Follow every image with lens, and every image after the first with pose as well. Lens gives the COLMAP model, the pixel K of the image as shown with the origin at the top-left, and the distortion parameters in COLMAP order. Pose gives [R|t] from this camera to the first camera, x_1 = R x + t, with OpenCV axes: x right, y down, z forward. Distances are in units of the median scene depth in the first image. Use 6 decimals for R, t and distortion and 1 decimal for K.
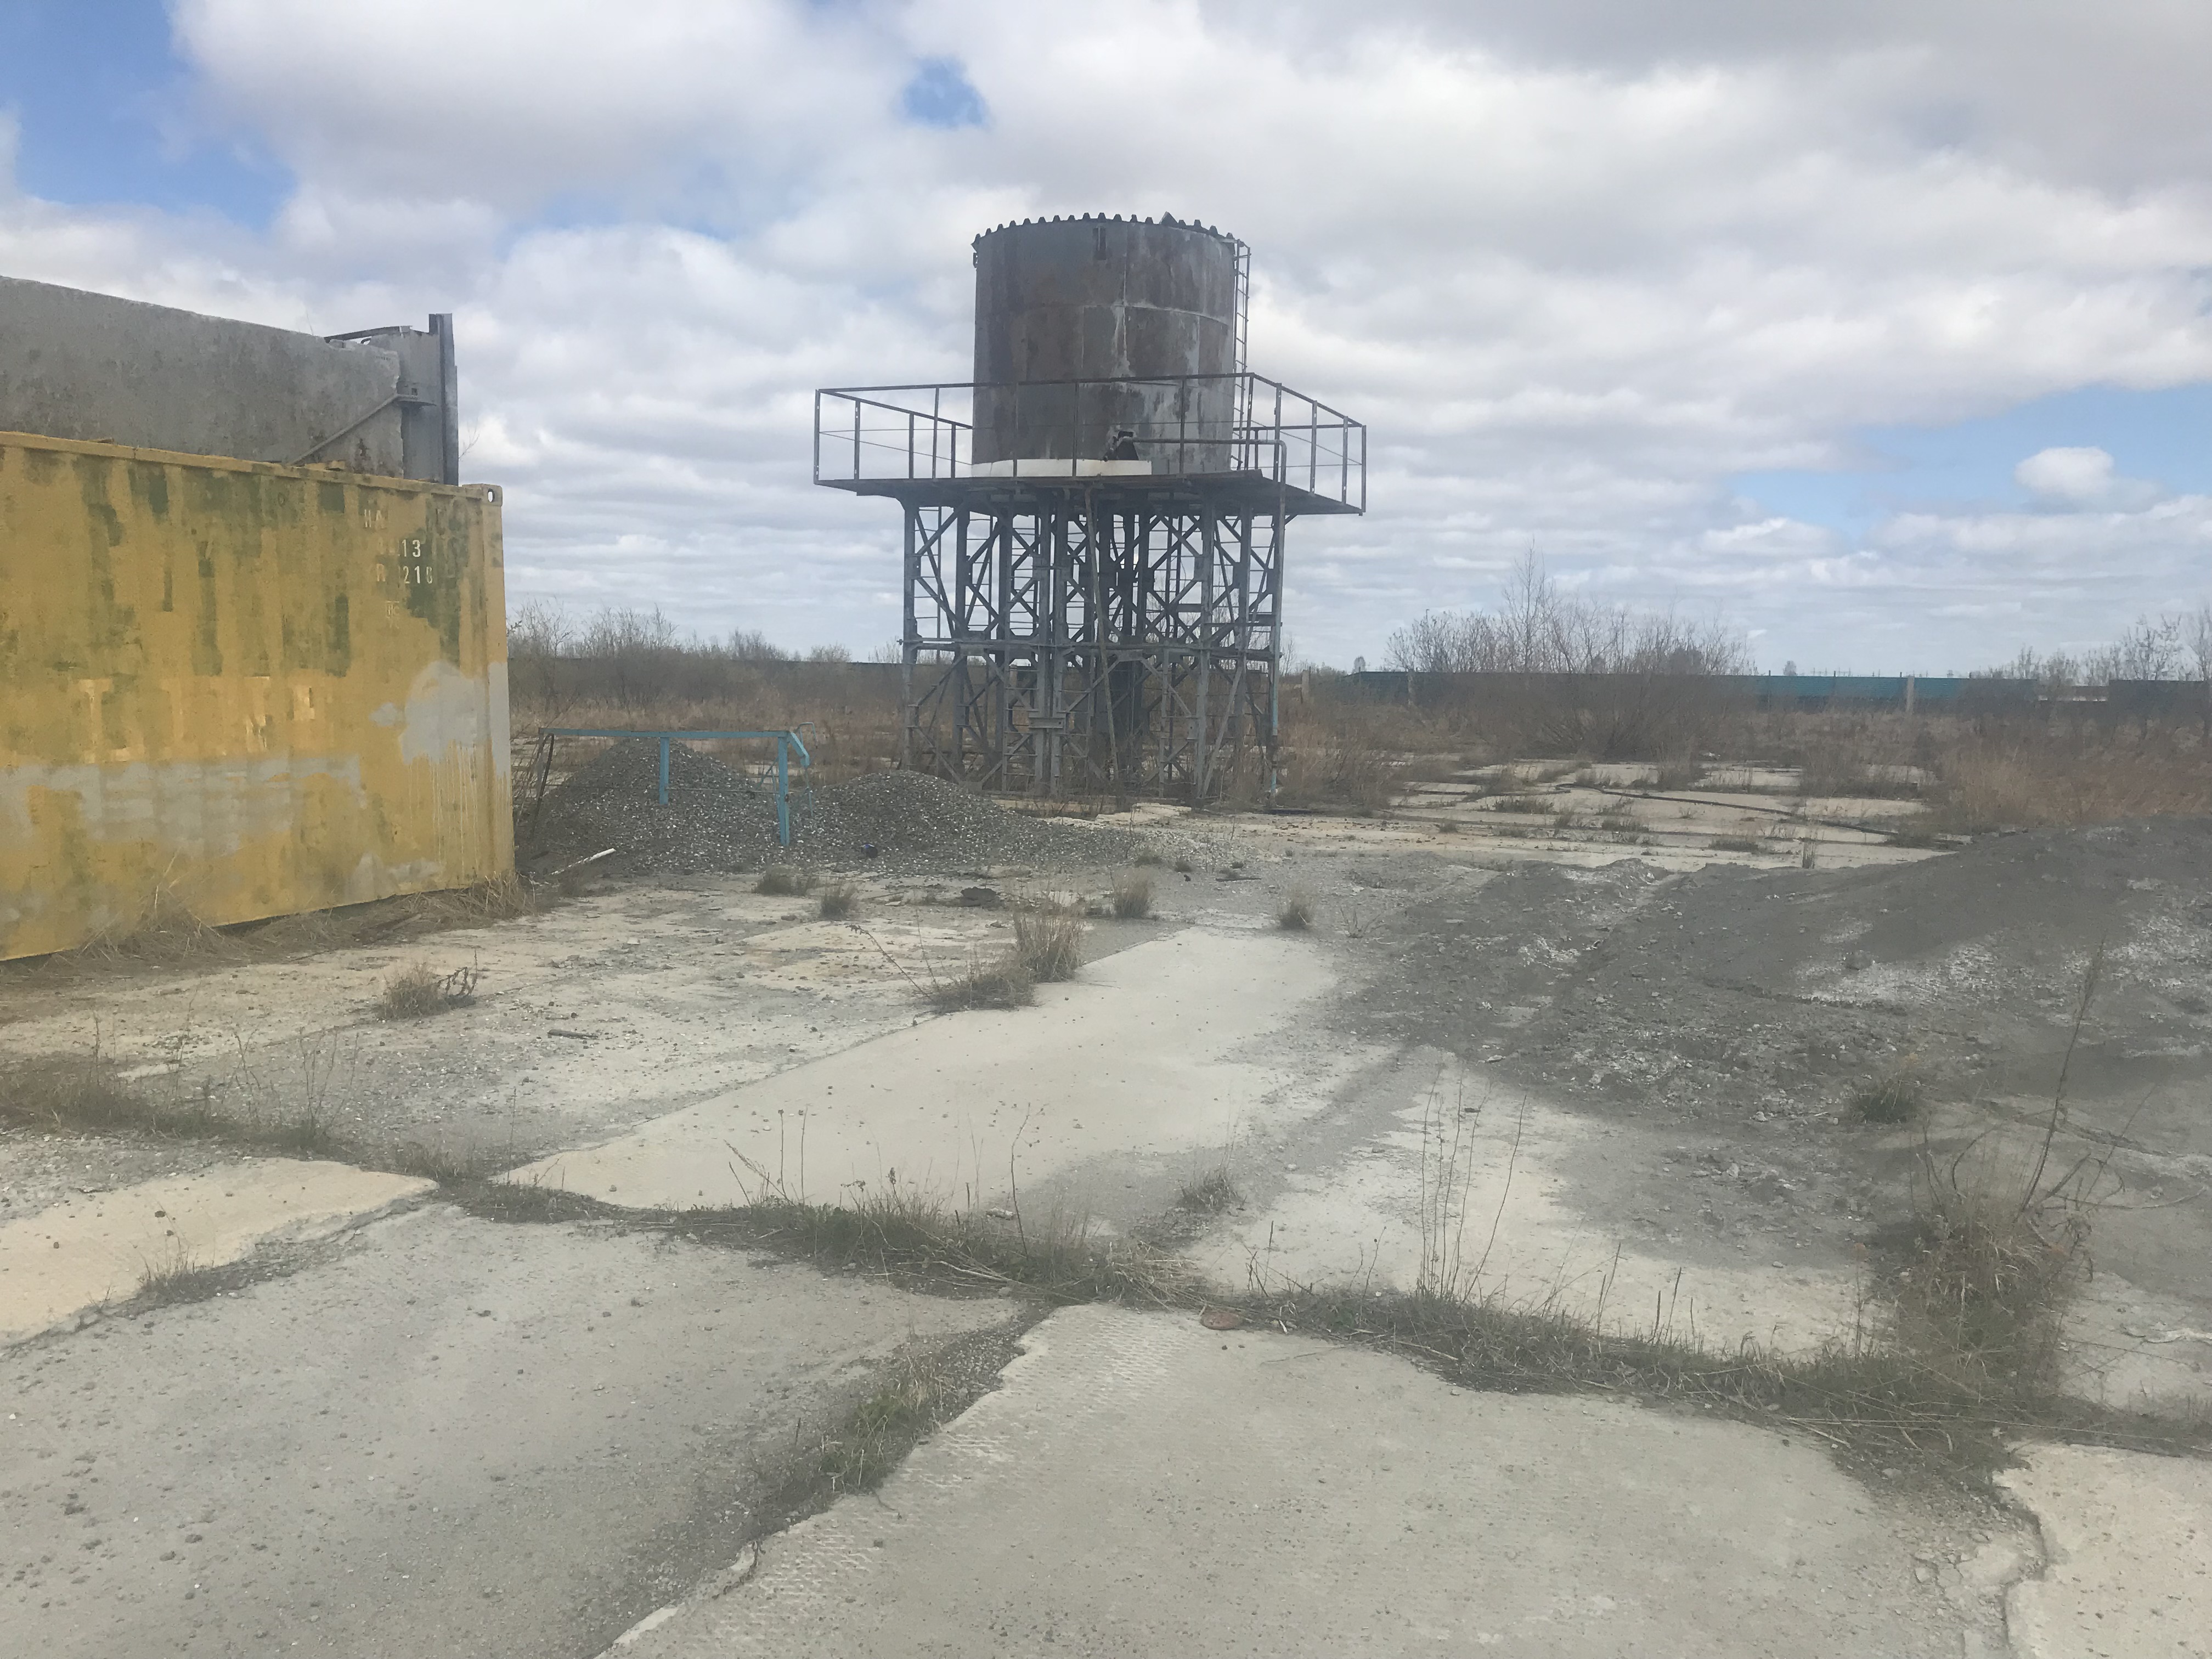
lens RADIAL K [[1803.5, 0, 1090.2], [0, 1803.5, 833.8], [0, 0, 1]] dist [0.048548, -0.062101]
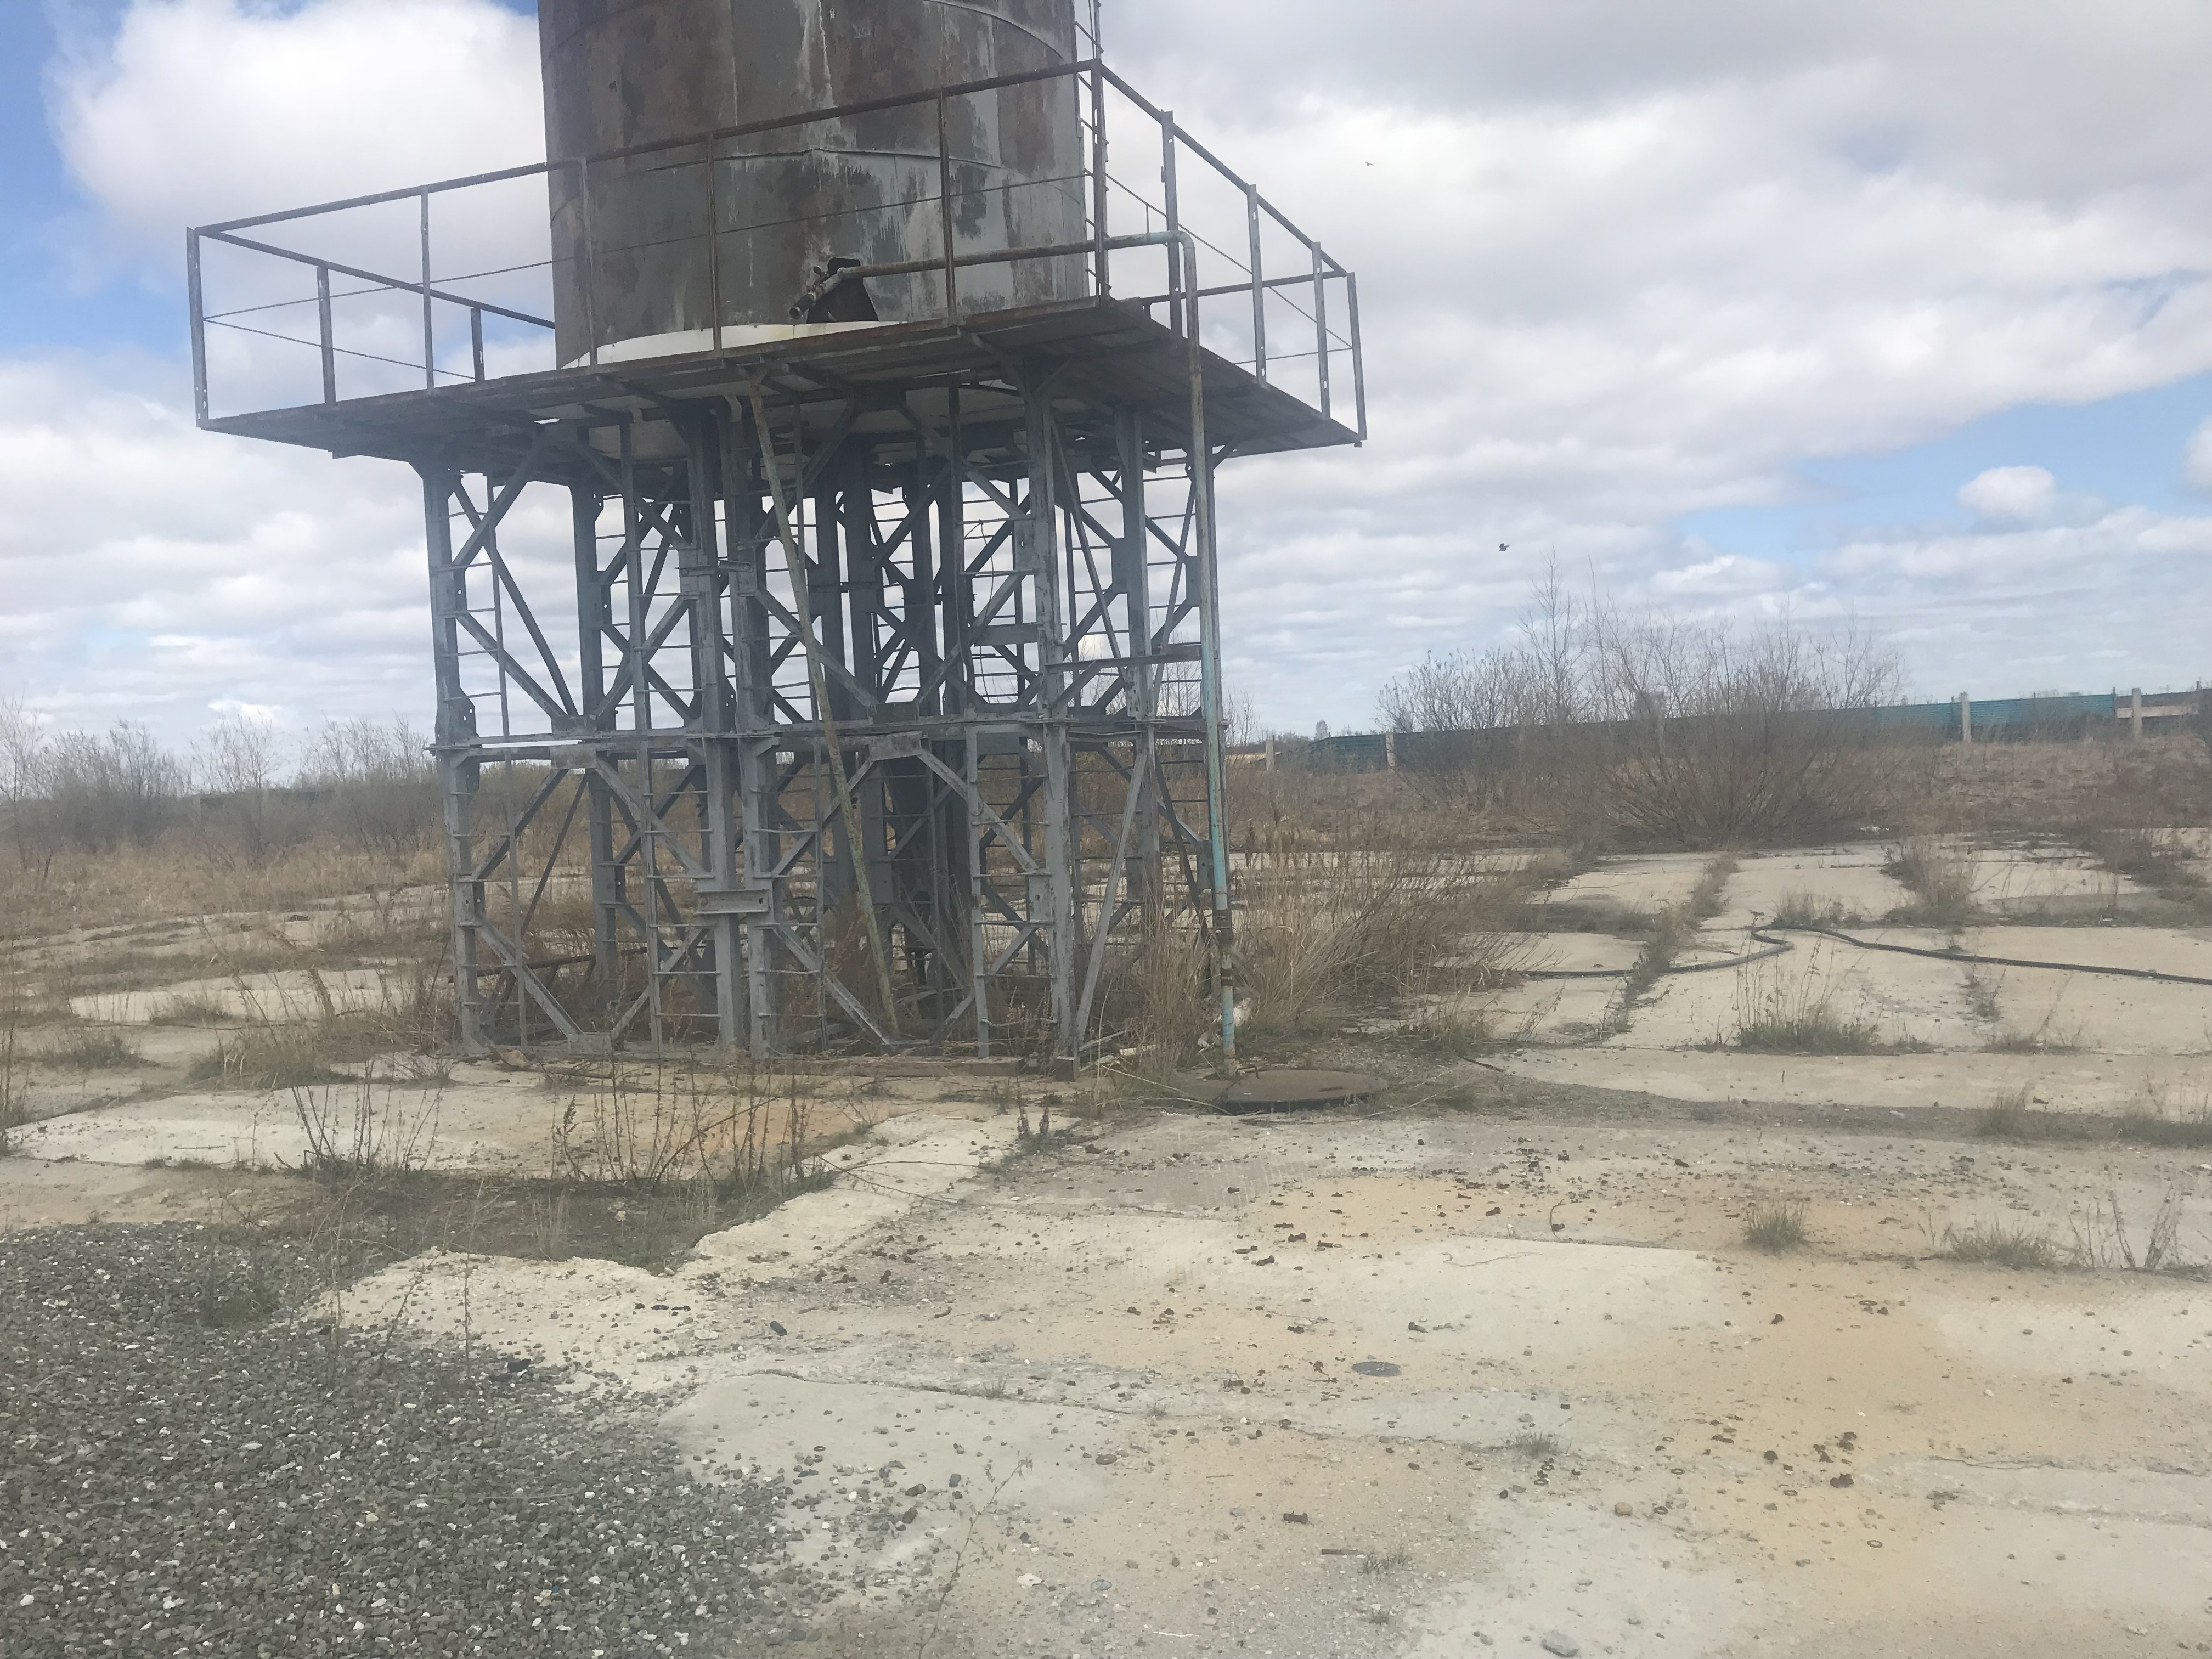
lens RADIAL K [[1803.5, 0, 1088.4], [0, 1803.5, 807.3], [0, 0, 1]] dist [0.048548, -0.062101]
pose [[0.997490, -0.069003, 0.015900, 0.057845], [0.069826, 0.995820, -0.058888, -0.048555], [-0.011770, 0.059850, 0.998138, 0.495620]]
